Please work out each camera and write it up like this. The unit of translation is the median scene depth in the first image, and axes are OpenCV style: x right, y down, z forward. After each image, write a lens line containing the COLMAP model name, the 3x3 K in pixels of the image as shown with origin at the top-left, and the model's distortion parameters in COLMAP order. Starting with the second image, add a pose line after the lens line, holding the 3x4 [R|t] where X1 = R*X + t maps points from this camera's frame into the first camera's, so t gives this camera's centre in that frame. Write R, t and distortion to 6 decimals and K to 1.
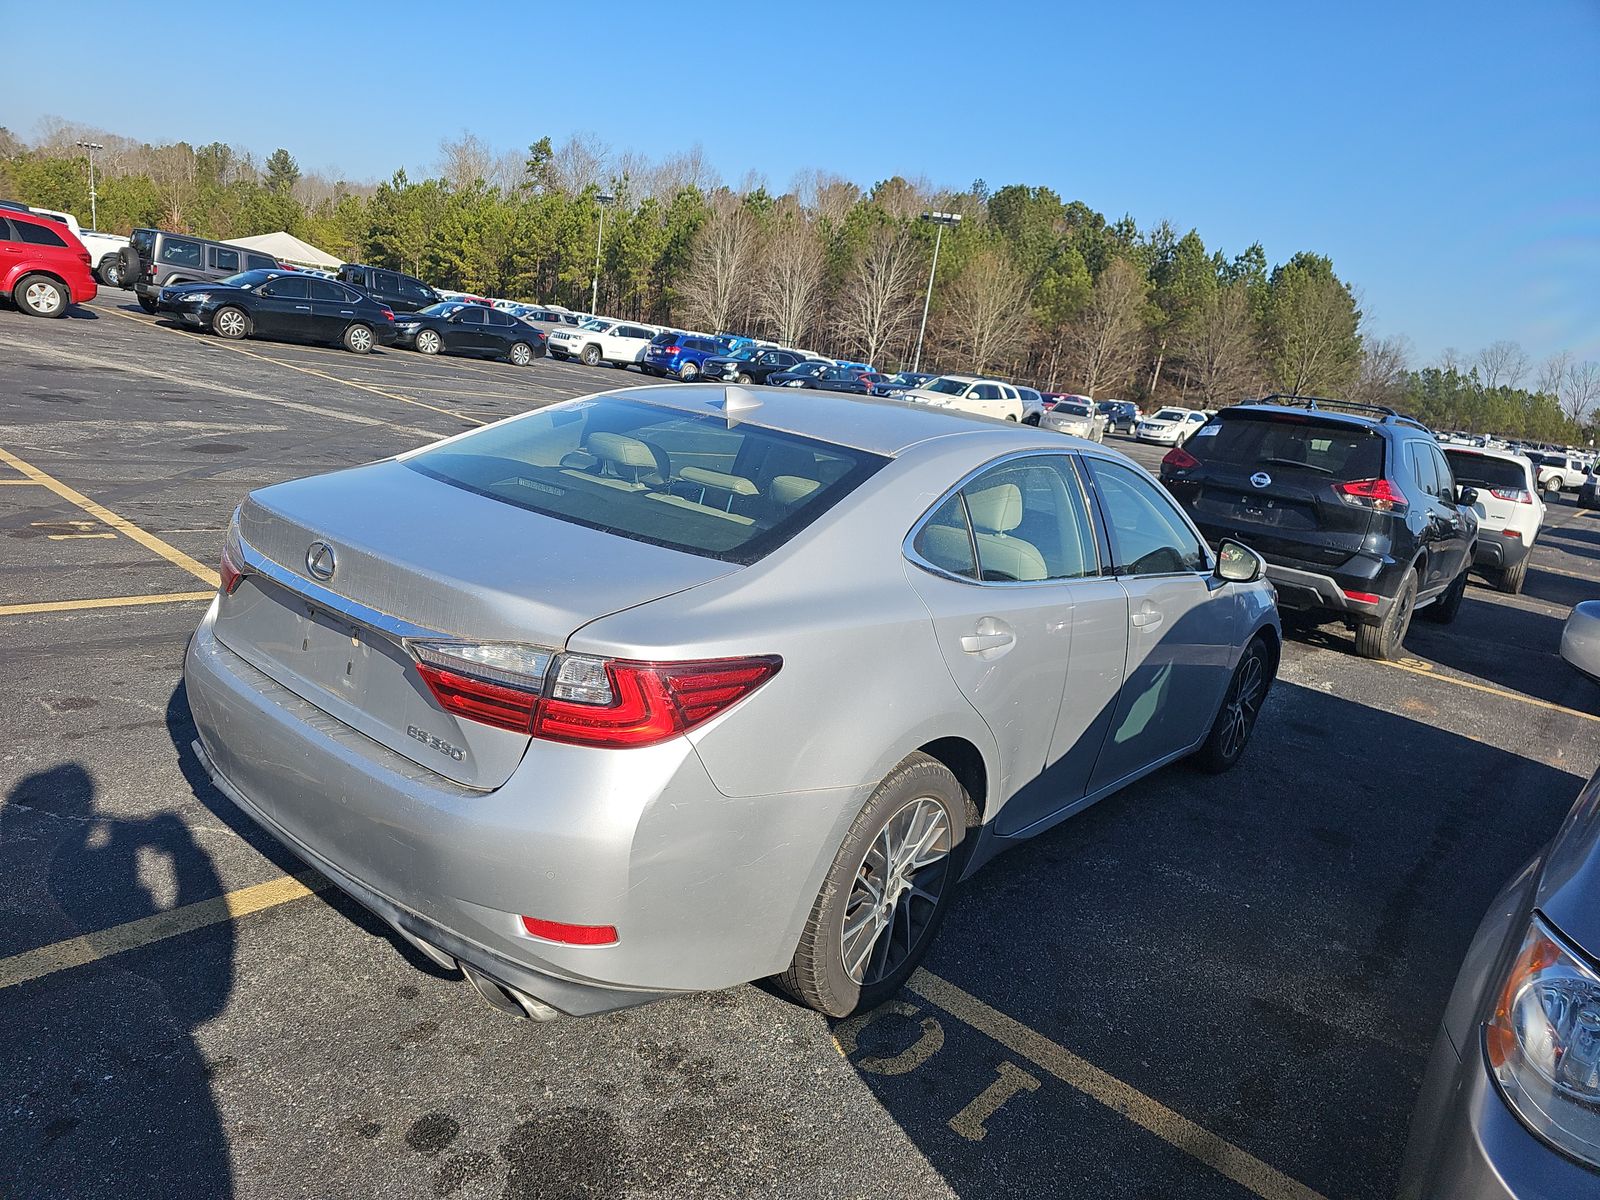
lens RADIAL K [[1064.0, 0, 766.0], [0, 1064.0, 600.4], [0, 0, 1]] dist [0.011297, -0.000968]
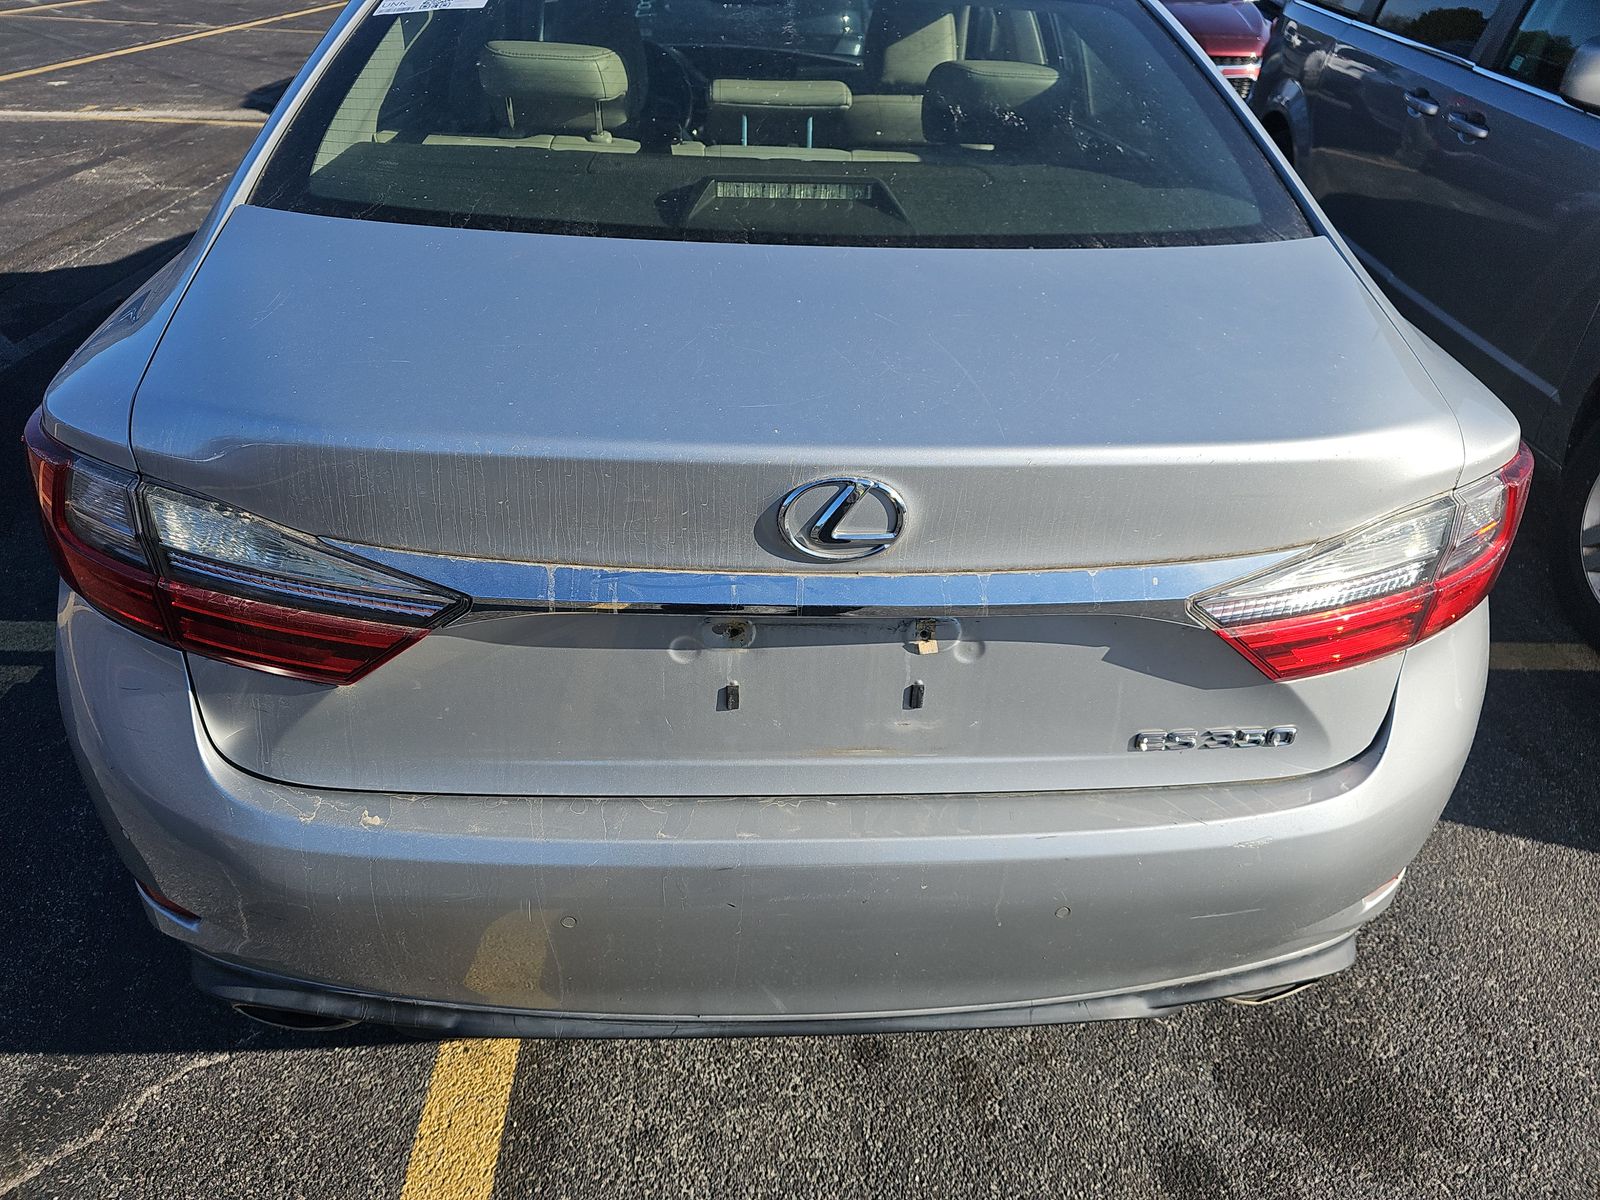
lens RADIAL K [[1062.1, 0, 798.7], [0, 1062.1, 595.1], [0, 0, 1]] dist [0.017624, -0.006339]
pose [[0.721049, -0.455505, 0.522114, -0.184949], [0.208205, 0.861152, 0.463755, -0.057433], [-0.660862, -0.225683, 0.715771, 0.201797]]
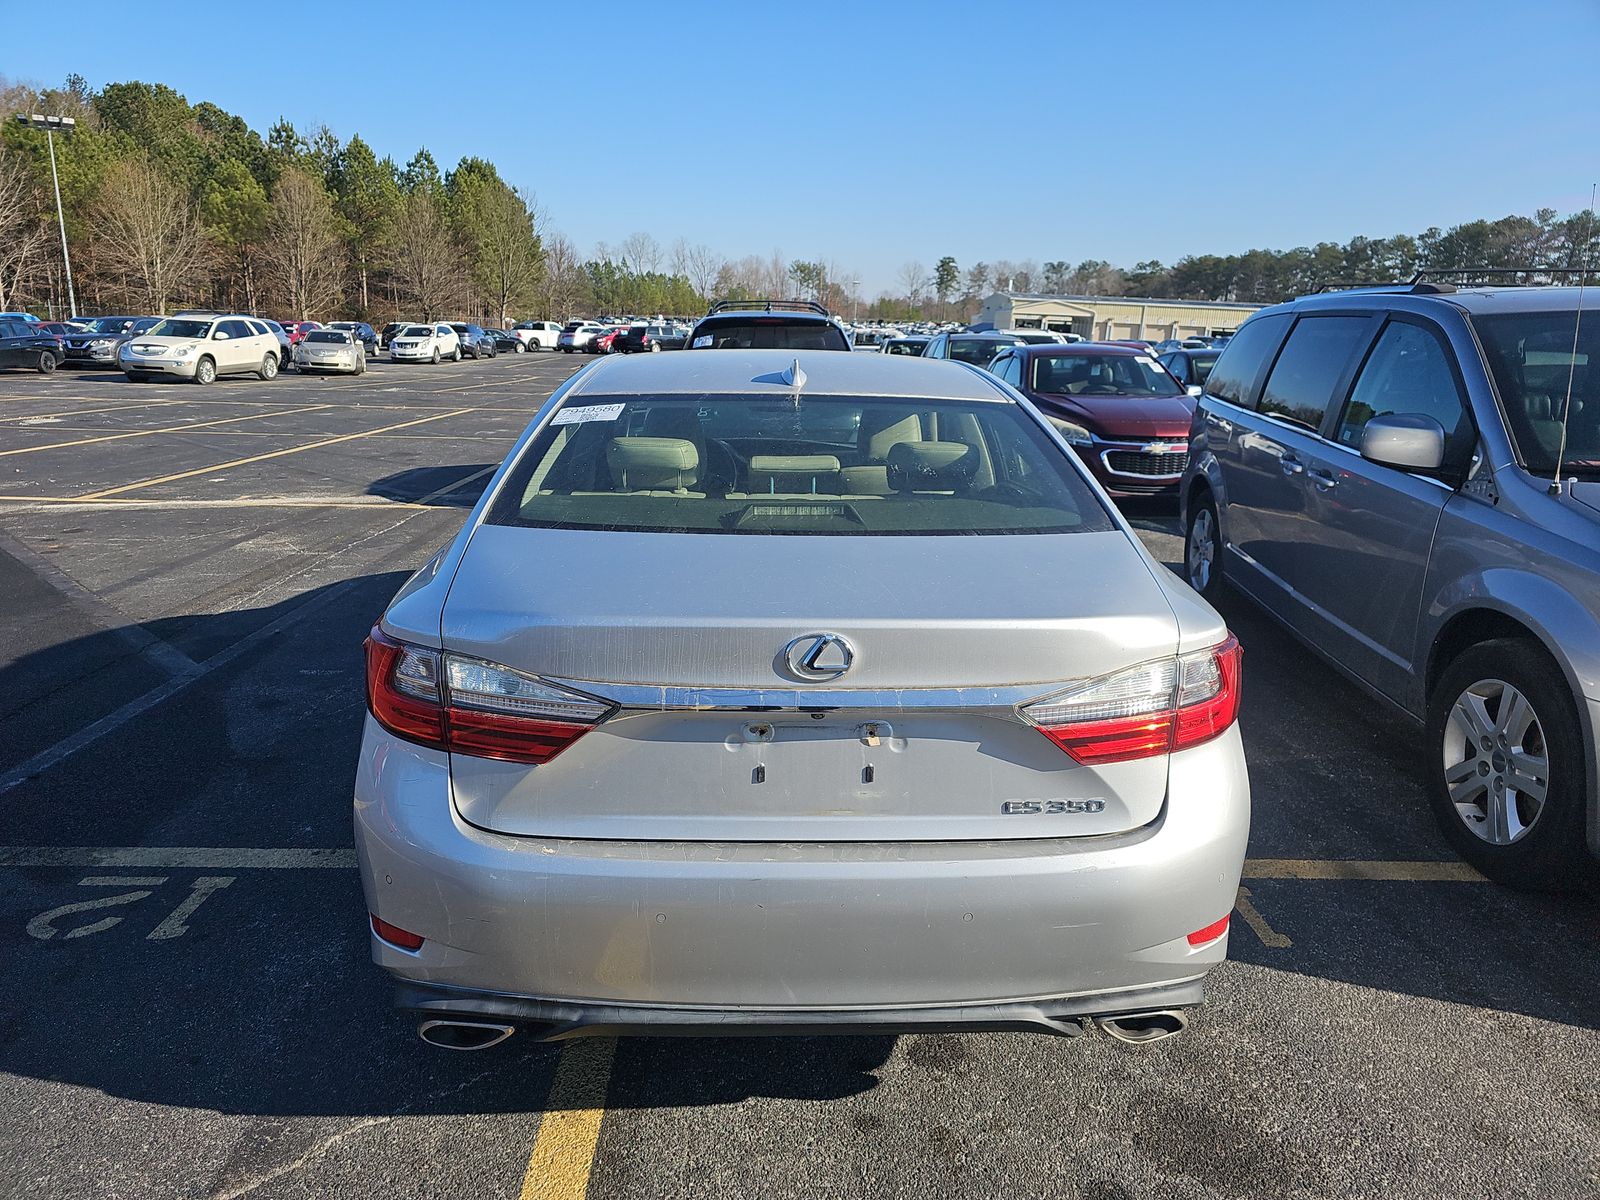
lens RADIAL K [[1066.4, 0, 800.0], [0, 1066.4, 600.0], [0, 0, 1]] dist [0.023514, -0.014179]
pose [[0.734850, -0.278968, 0.618201, -0.251437], [0.231553, 0.959918, 0.157925, -0.056815], [-0.637478, 0.027095, 0.769992, 0.118108]]
